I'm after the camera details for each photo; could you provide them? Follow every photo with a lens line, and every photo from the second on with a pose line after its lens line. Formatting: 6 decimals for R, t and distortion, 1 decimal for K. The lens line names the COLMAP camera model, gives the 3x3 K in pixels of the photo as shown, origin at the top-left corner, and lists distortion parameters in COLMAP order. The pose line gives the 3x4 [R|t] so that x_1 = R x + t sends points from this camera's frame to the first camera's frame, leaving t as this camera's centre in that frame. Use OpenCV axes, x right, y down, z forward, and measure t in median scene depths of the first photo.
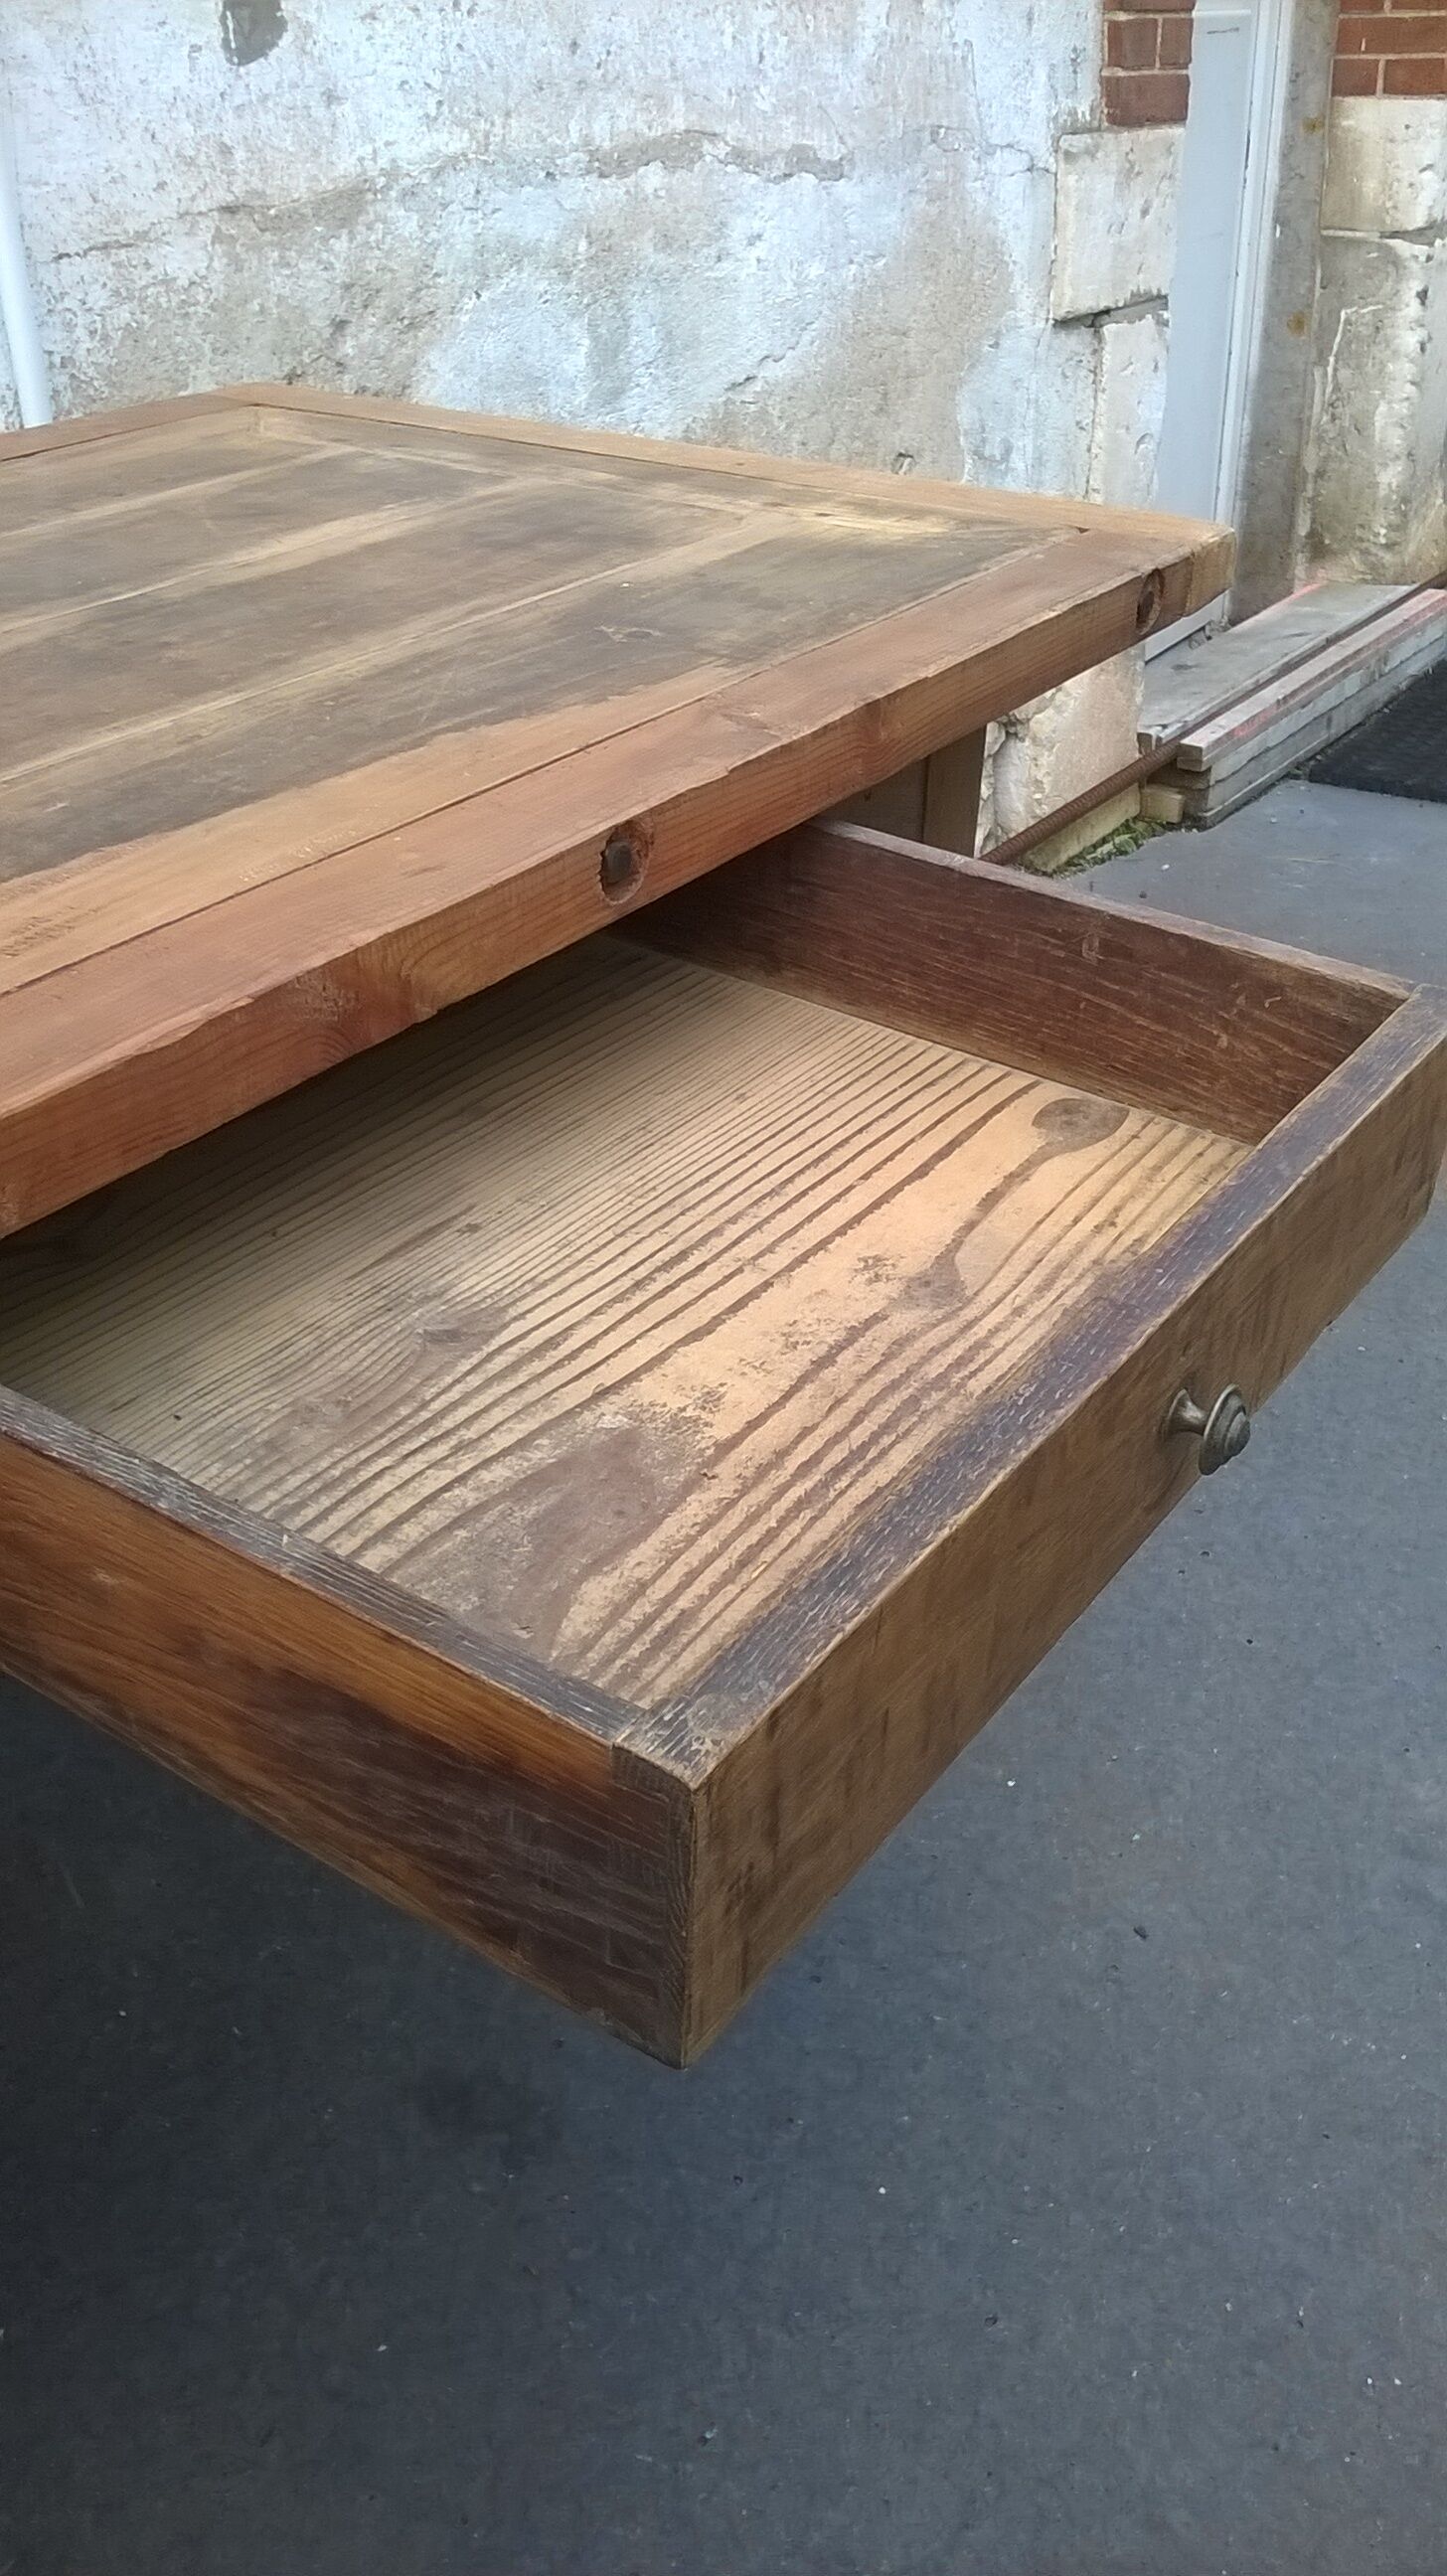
lens RADIAL K [[2273.3, 0, 740.7], [0, 2273.3, 1307.9], [0, 0, 1]] dist [0.047960, -0.189536]
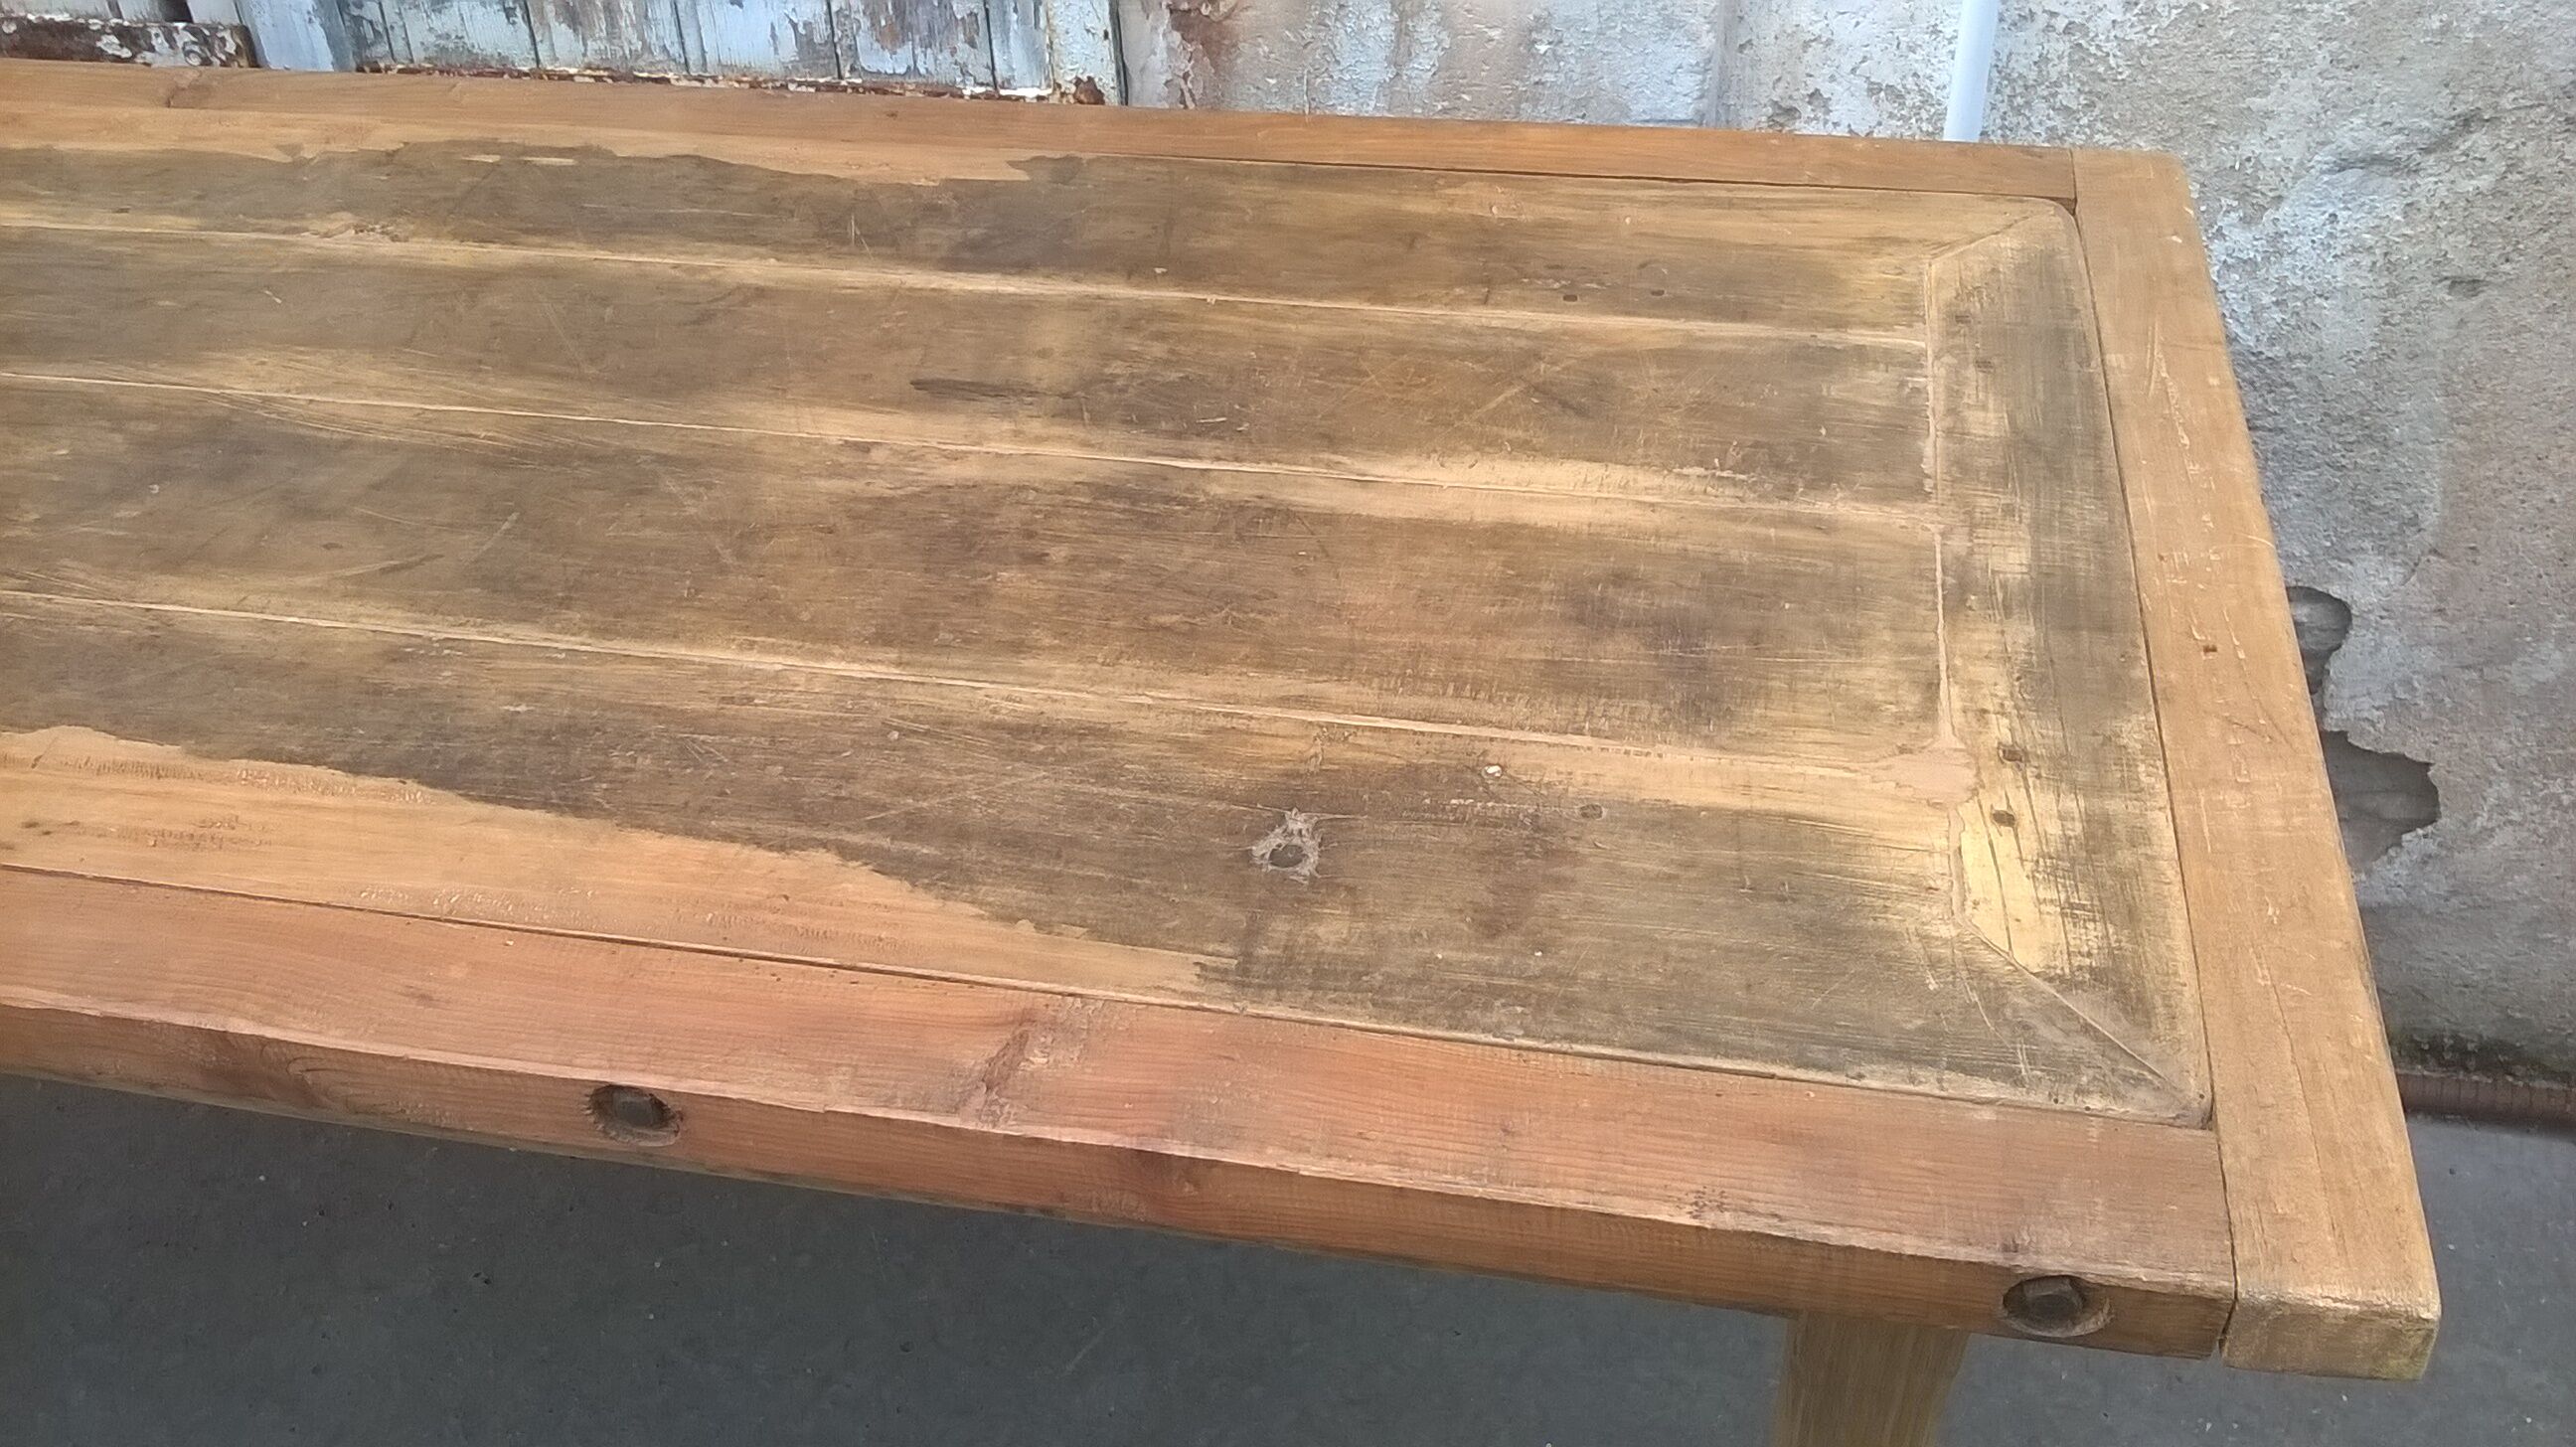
lens RADIAL K [[2273.3, 0, 1308.8], [0, 2273.3, 717.8], [0, 0, 1]] dist [0.047960, -0.189536]
pose [[0.389705, 0.578093, -0.716895, 0.555689], [-0.449670, 0.798780, 0.399683, -0.737022], [0.803696, 0.166608, 0.571240, 0.631362]]
